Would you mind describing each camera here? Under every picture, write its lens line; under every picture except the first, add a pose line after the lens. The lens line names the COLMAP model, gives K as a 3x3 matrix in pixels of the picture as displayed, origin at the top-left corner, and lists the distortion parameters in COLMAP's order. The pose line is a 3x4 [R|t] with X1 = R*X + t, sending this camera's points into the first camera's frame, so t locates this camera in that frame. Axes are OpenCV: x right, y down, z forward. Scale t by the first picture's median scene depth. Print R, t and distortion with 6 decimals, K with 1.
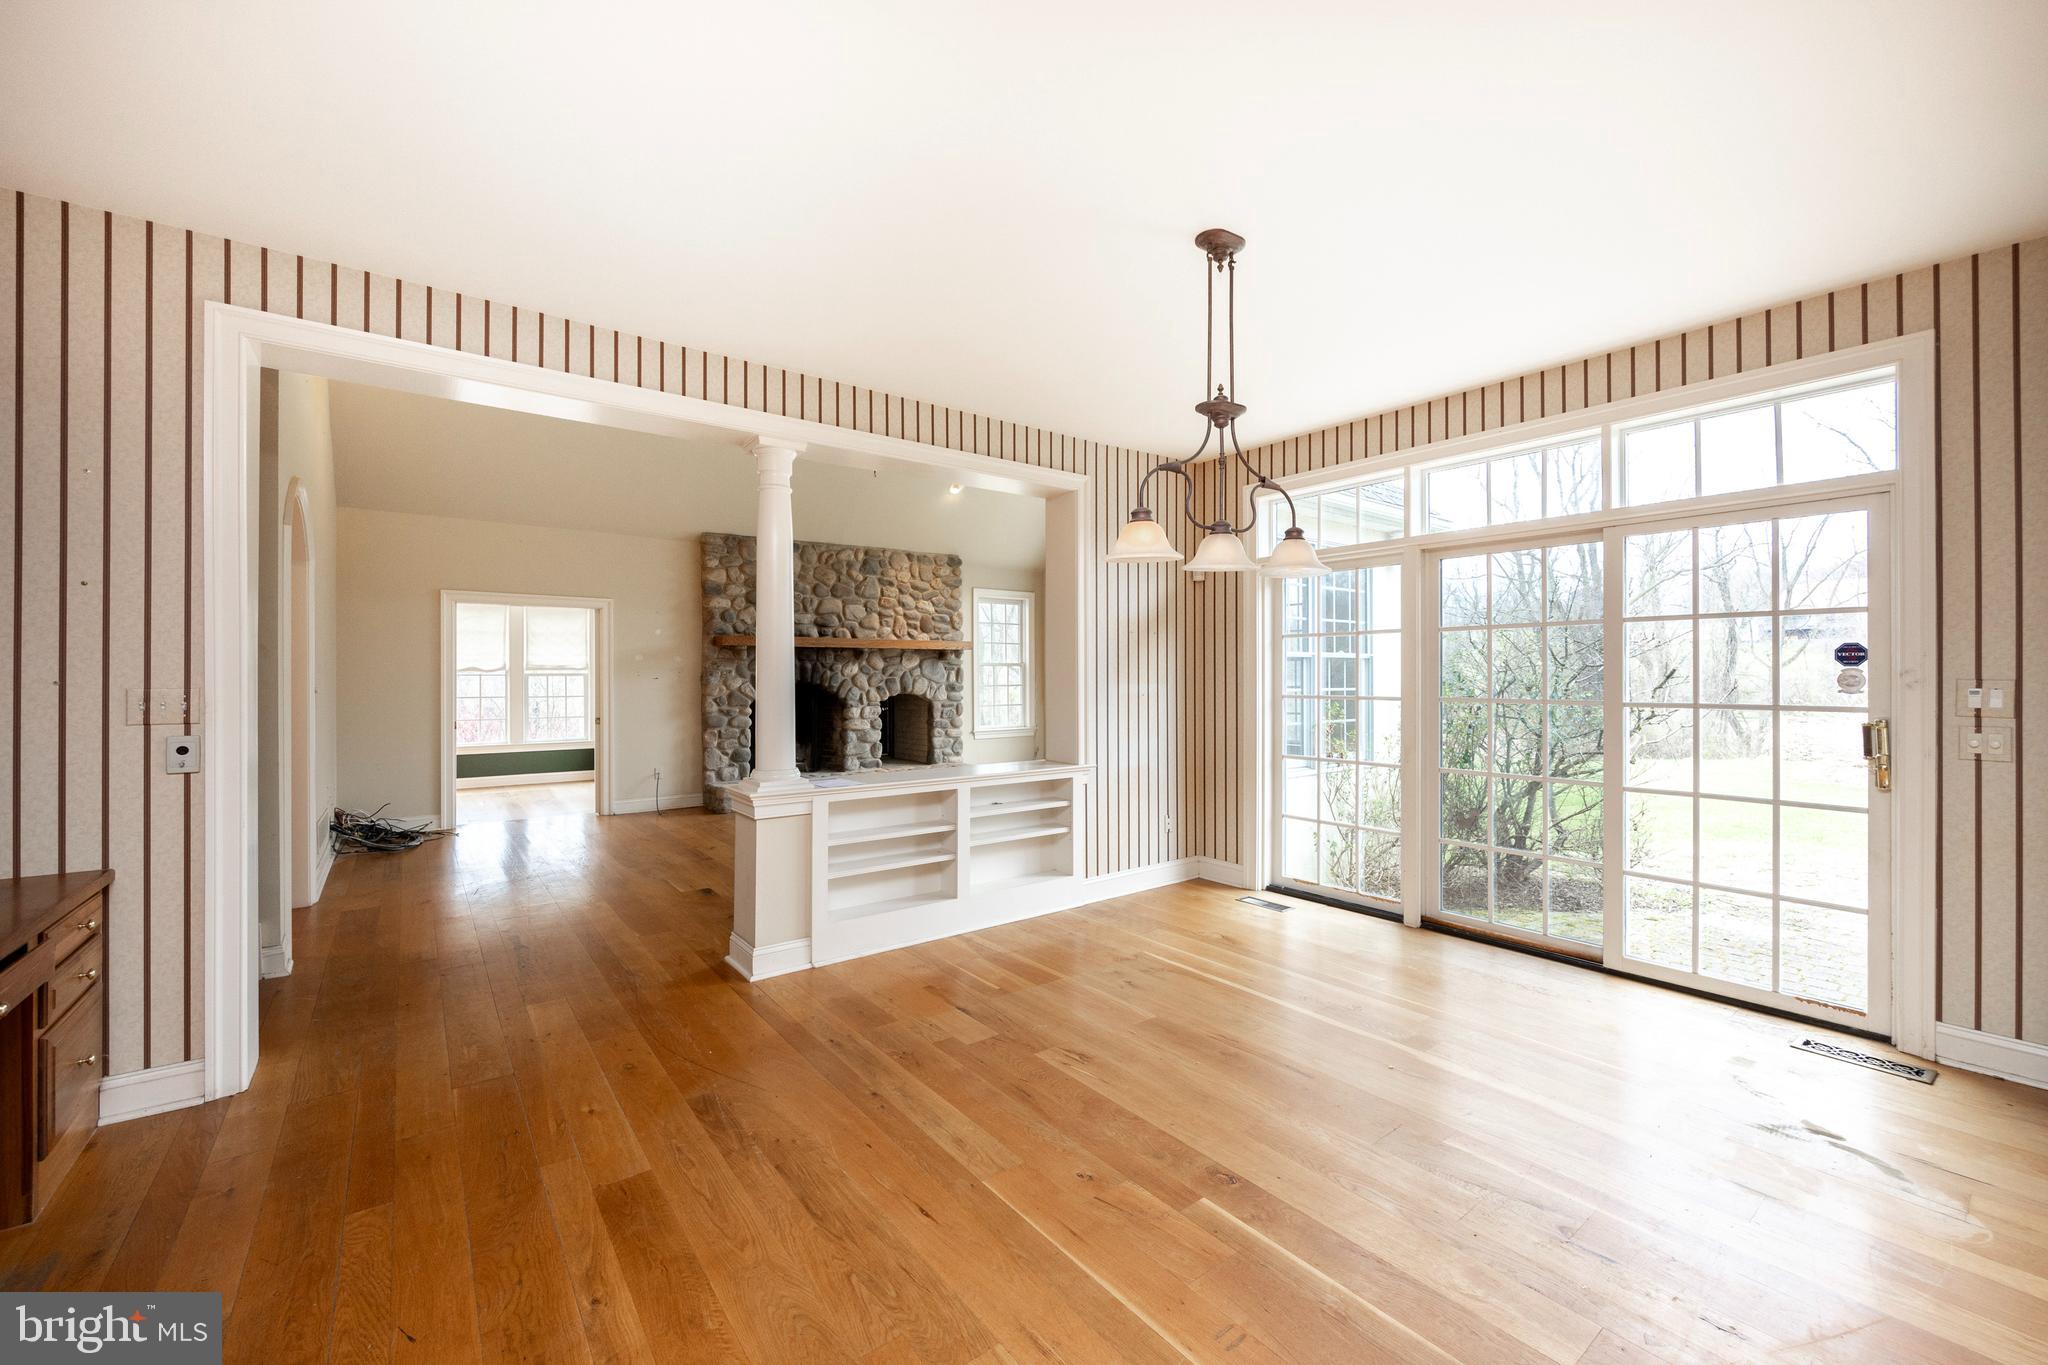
lens RADIAL K [[814.9, 0, 1025.1], [0, 814.9, 673.9], [0, 0, 1]] dist [-0.004726, 0.000975]
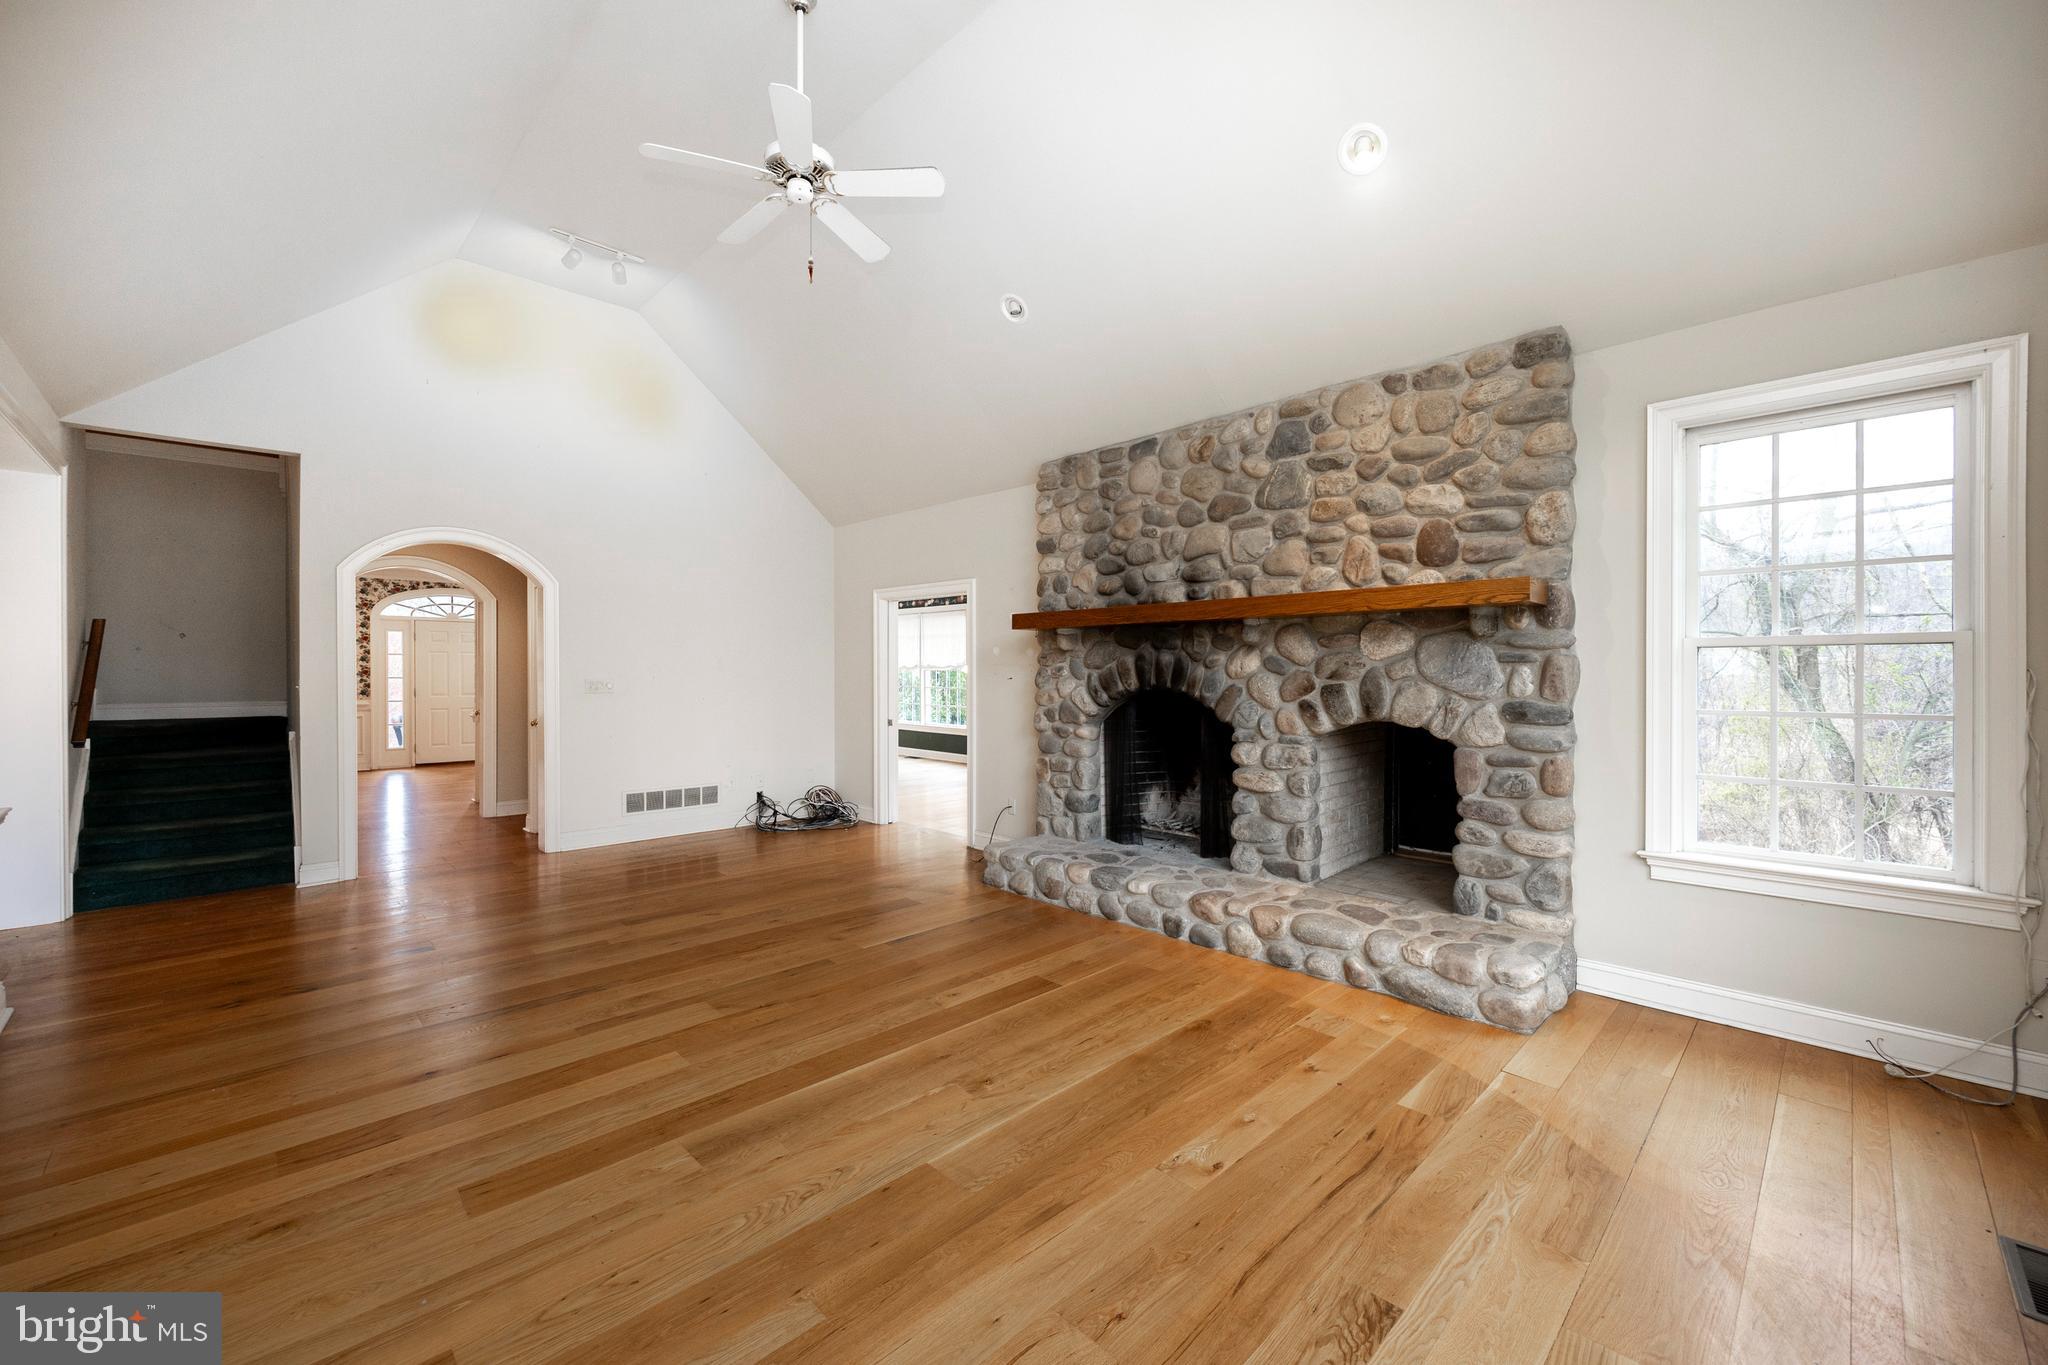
lens RADIAL K [[814.9, 0, 1028.7], [0, 814.9, 672.0], [0, 0, 1]] dist [-0.004726, 0.000975]
pose [[0.136975, 0.005996, -0.990556, 0.235845], [0.004450, 0.999968, 0.006668, -0.004466], [0.990564, -0.005321, 0.136944, 0.768454]]
